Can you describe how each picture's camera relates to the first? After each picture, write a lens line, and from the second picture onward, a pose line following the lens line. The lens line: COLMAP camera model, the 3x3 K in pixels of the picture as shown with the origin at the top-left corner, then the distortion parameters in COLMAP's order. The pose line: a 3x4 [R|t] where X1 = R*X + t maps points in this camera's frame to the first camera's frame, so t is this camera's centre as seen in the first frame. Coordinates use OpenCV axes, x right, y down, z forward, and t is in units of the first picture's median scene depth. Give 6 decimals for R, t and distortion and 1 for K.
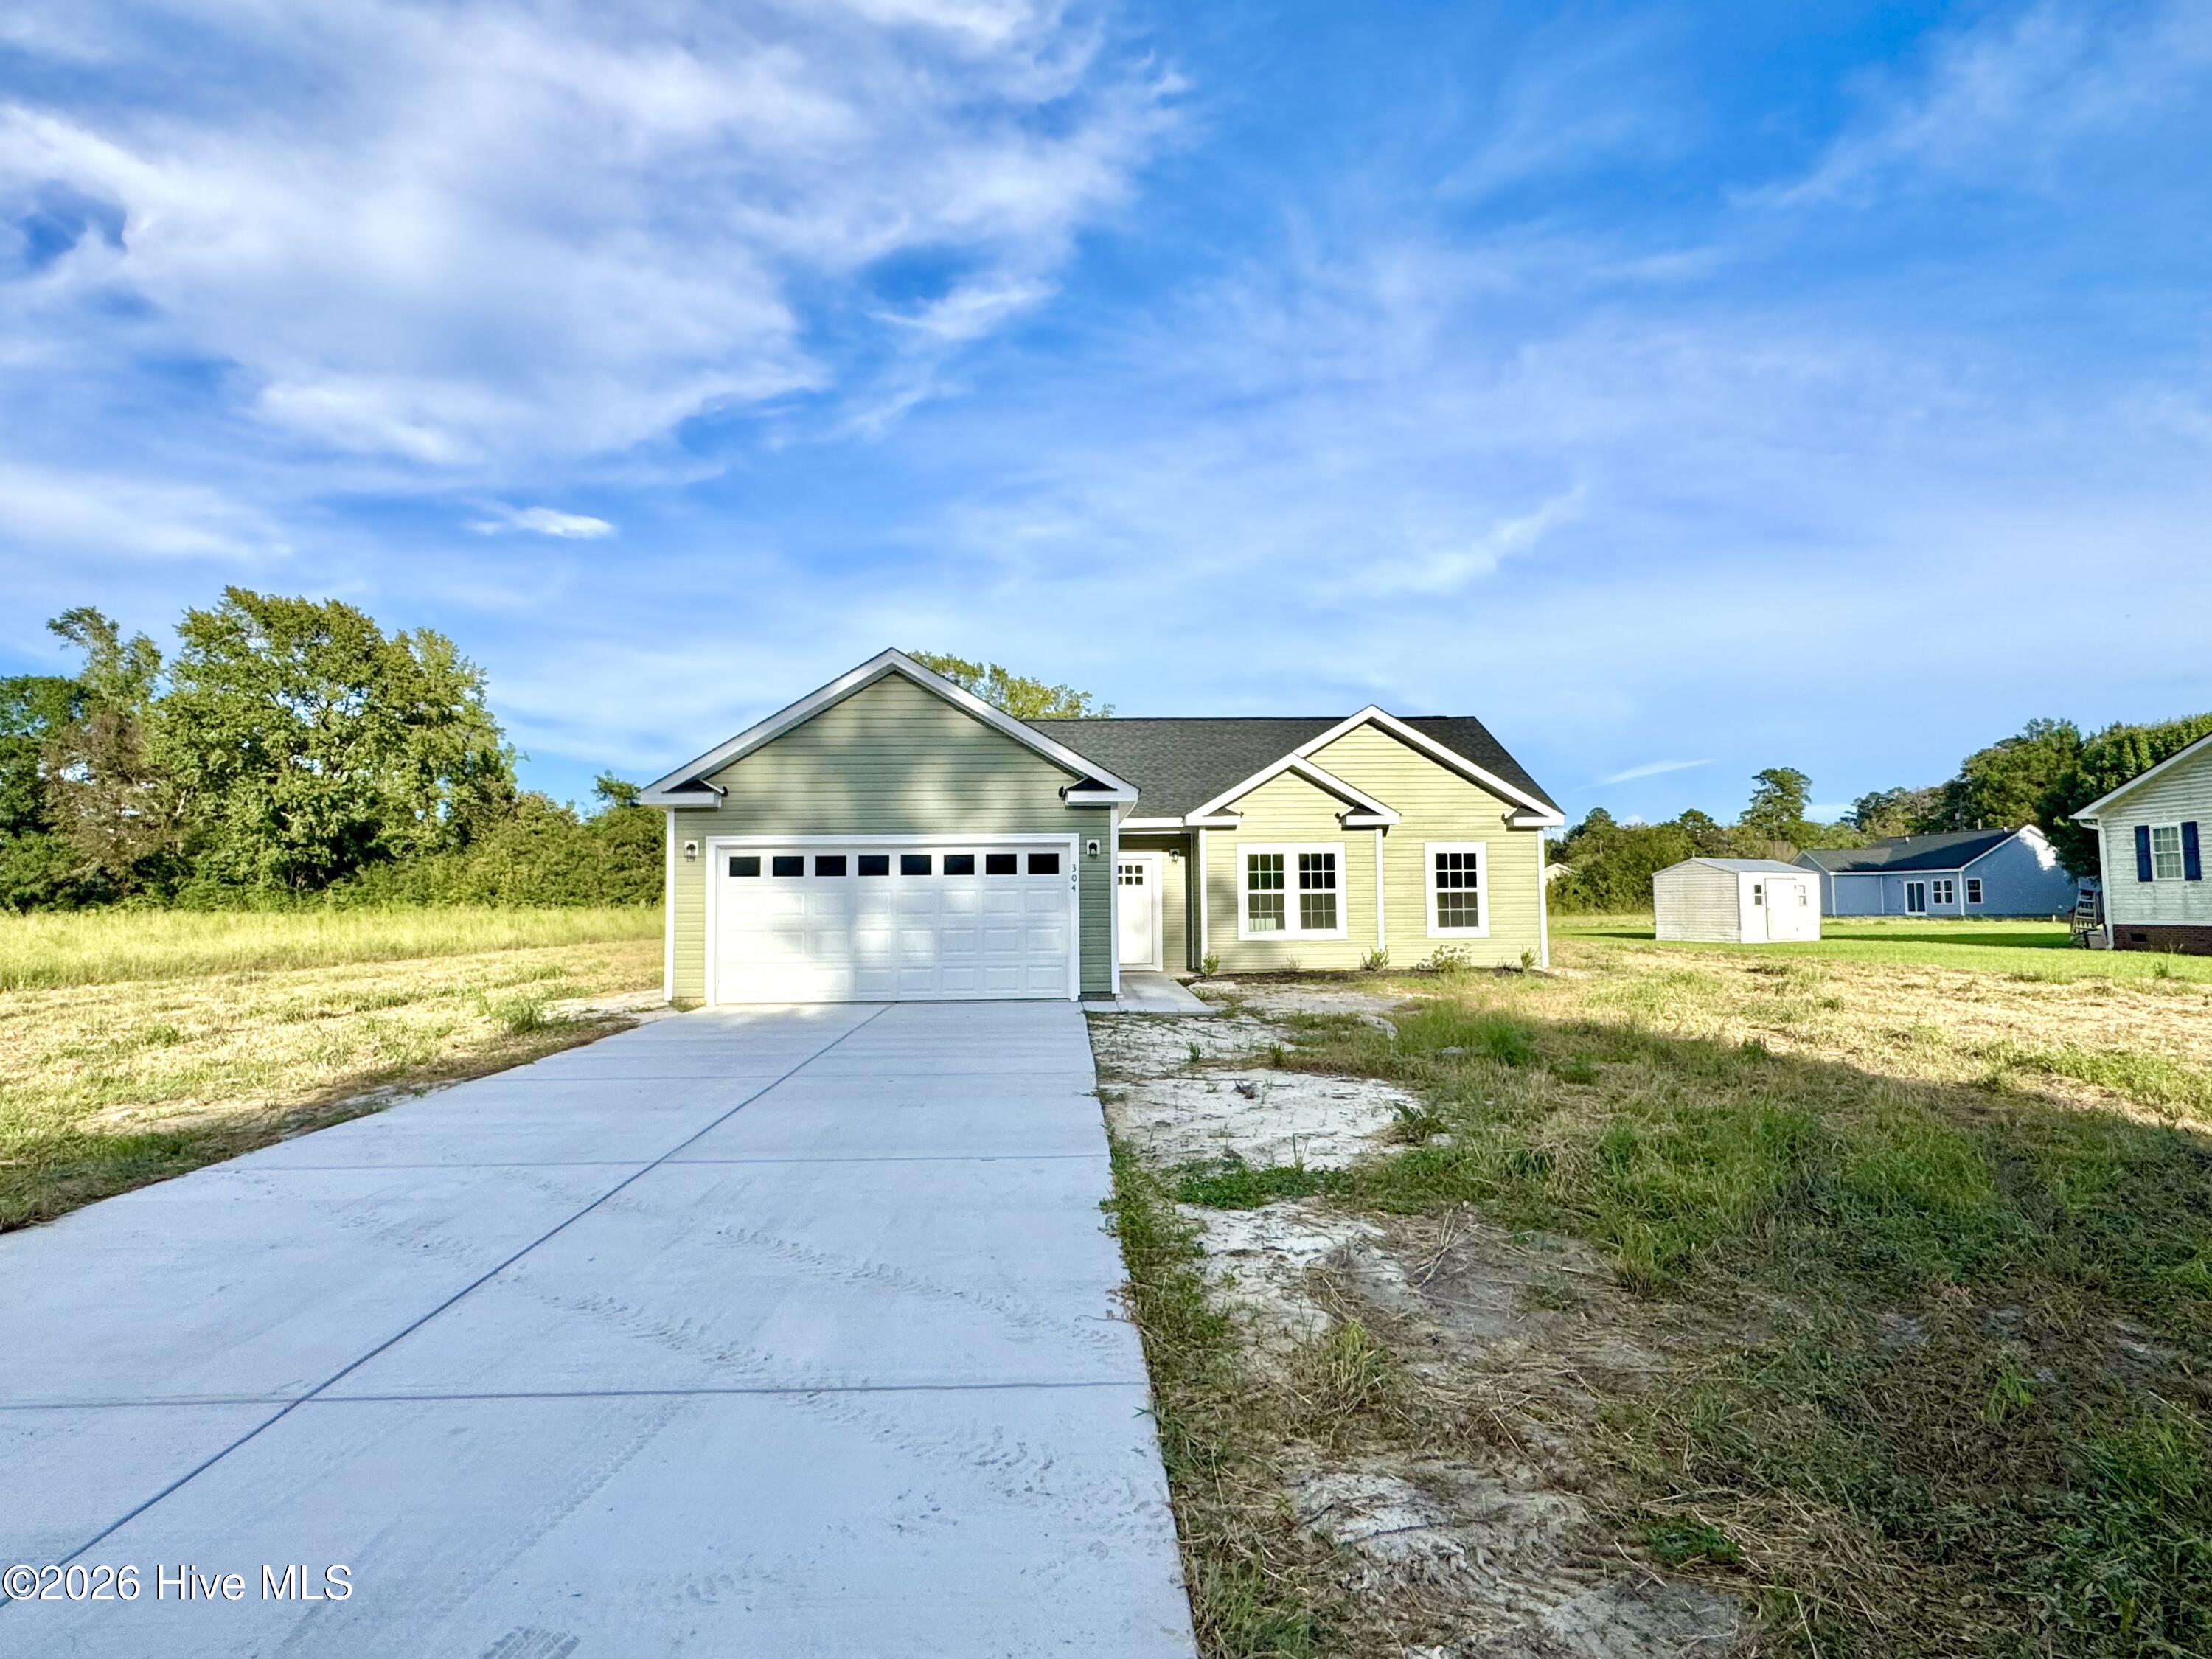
lens RADIAL K [[1145.4, 0, 1119.1], [0, 1145.4, 830.3], [0, 0, 1]] dist [-0.005349, -0.000472]
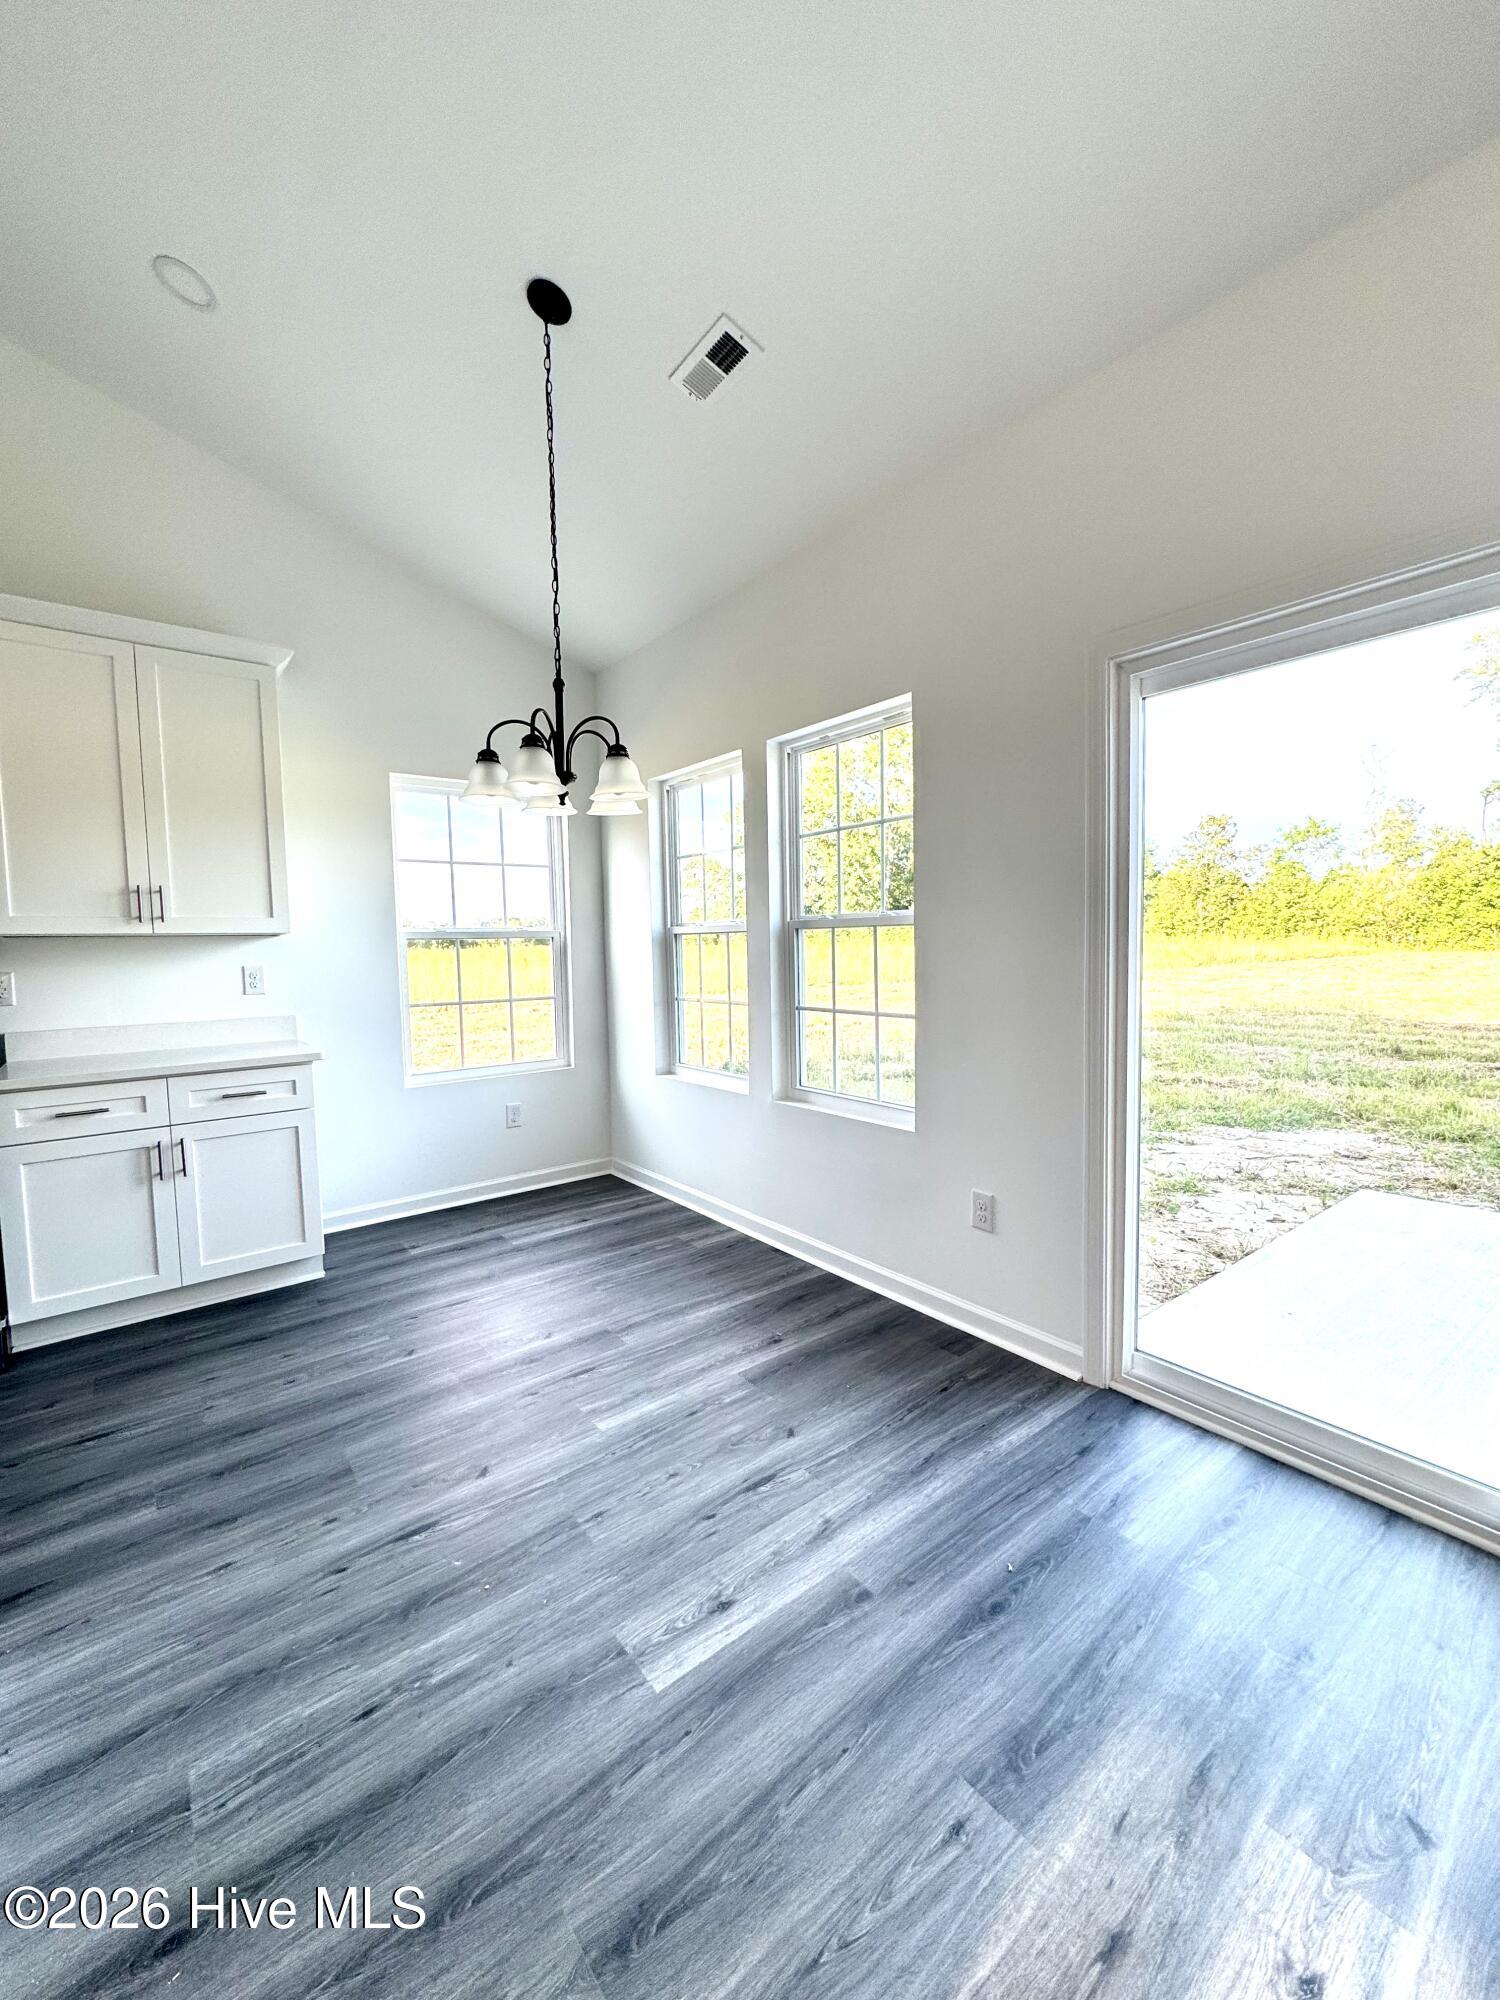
lens RADIAL K [[804.4, 0, 753.1], [0, 804.4, 1002.4], [0, 0, 1]] dist [-0.003786, 0.001013]
pose [[0.576072, 0.058080, -0.815333, -0.003489], [0.066693, 0.990807, 0.117702, 0.019241], [0.814674, -0.122182, 0.566903, 0.309738]]
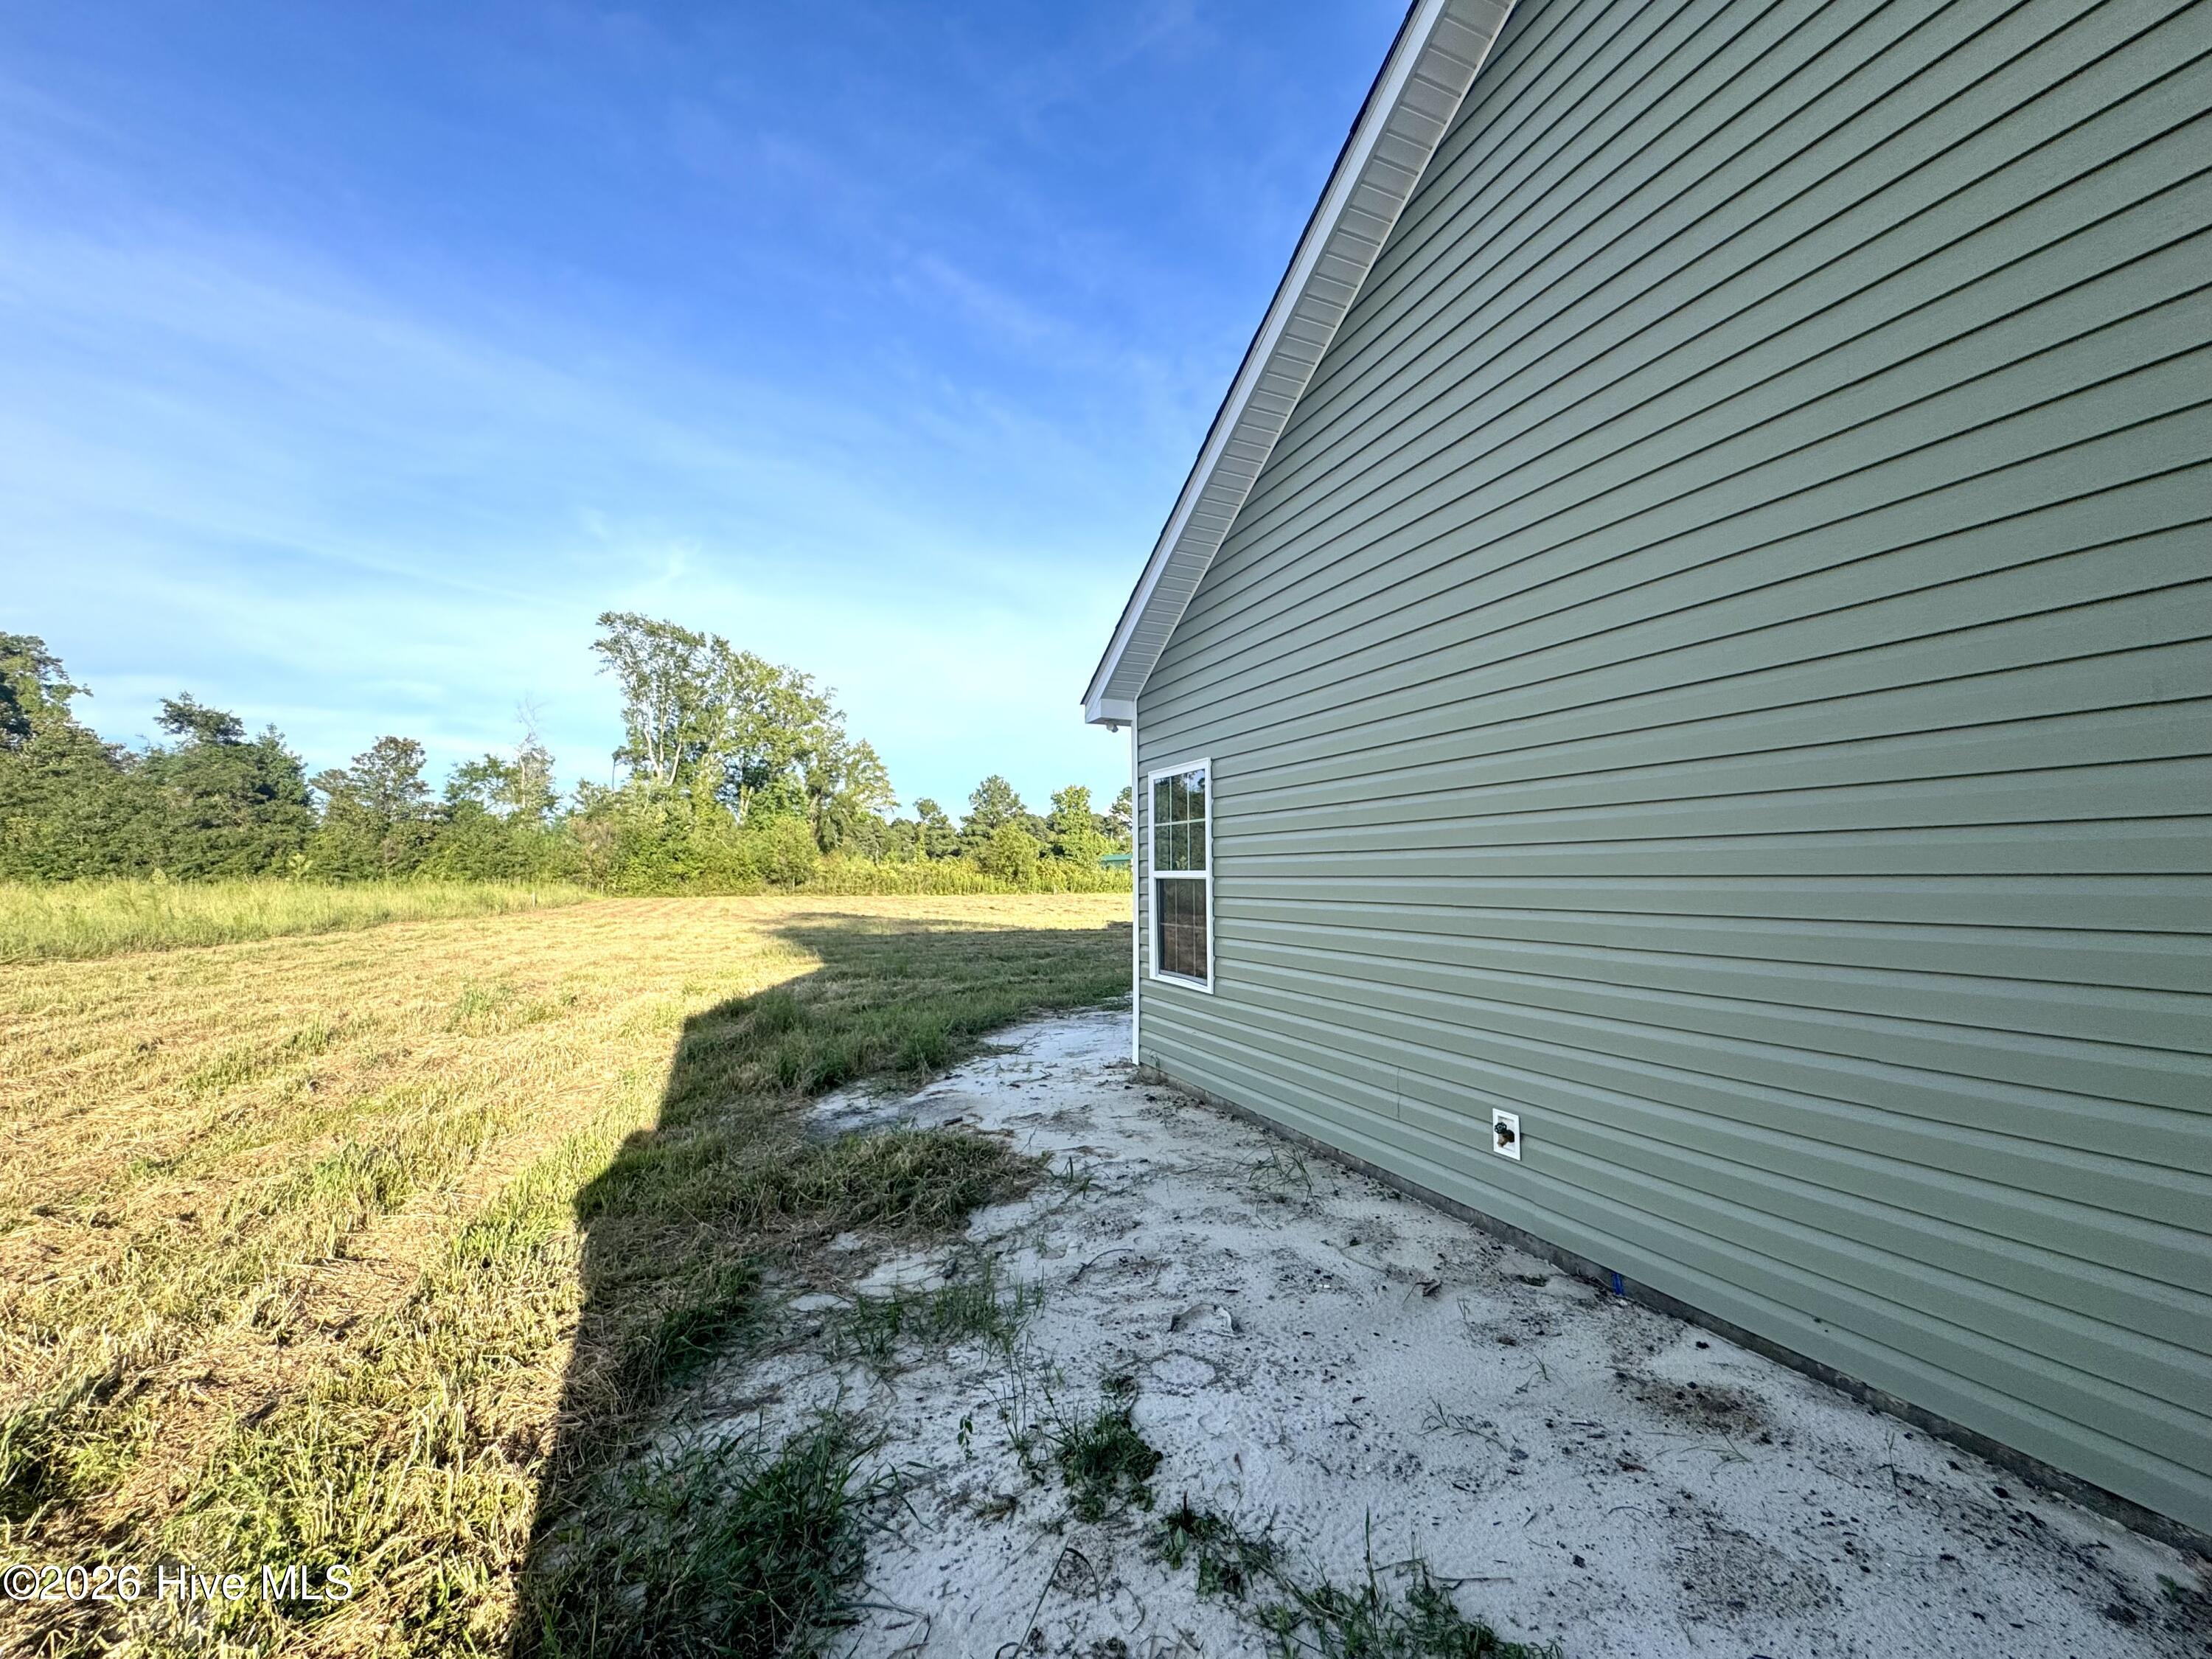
lens RADIAL K [[889.6, 0, 1110.1], [0, 889.6, 828.4], [0, 0, 1]] dist [-0.003786, 0.001013]
pose [[0.938662, 0.025592, 0.343887, -0.080993], [-0.028689, 0.999581, 0.003919, 0.015718], [-0.343642, -0.013545, 0.939003, 0.256158]]
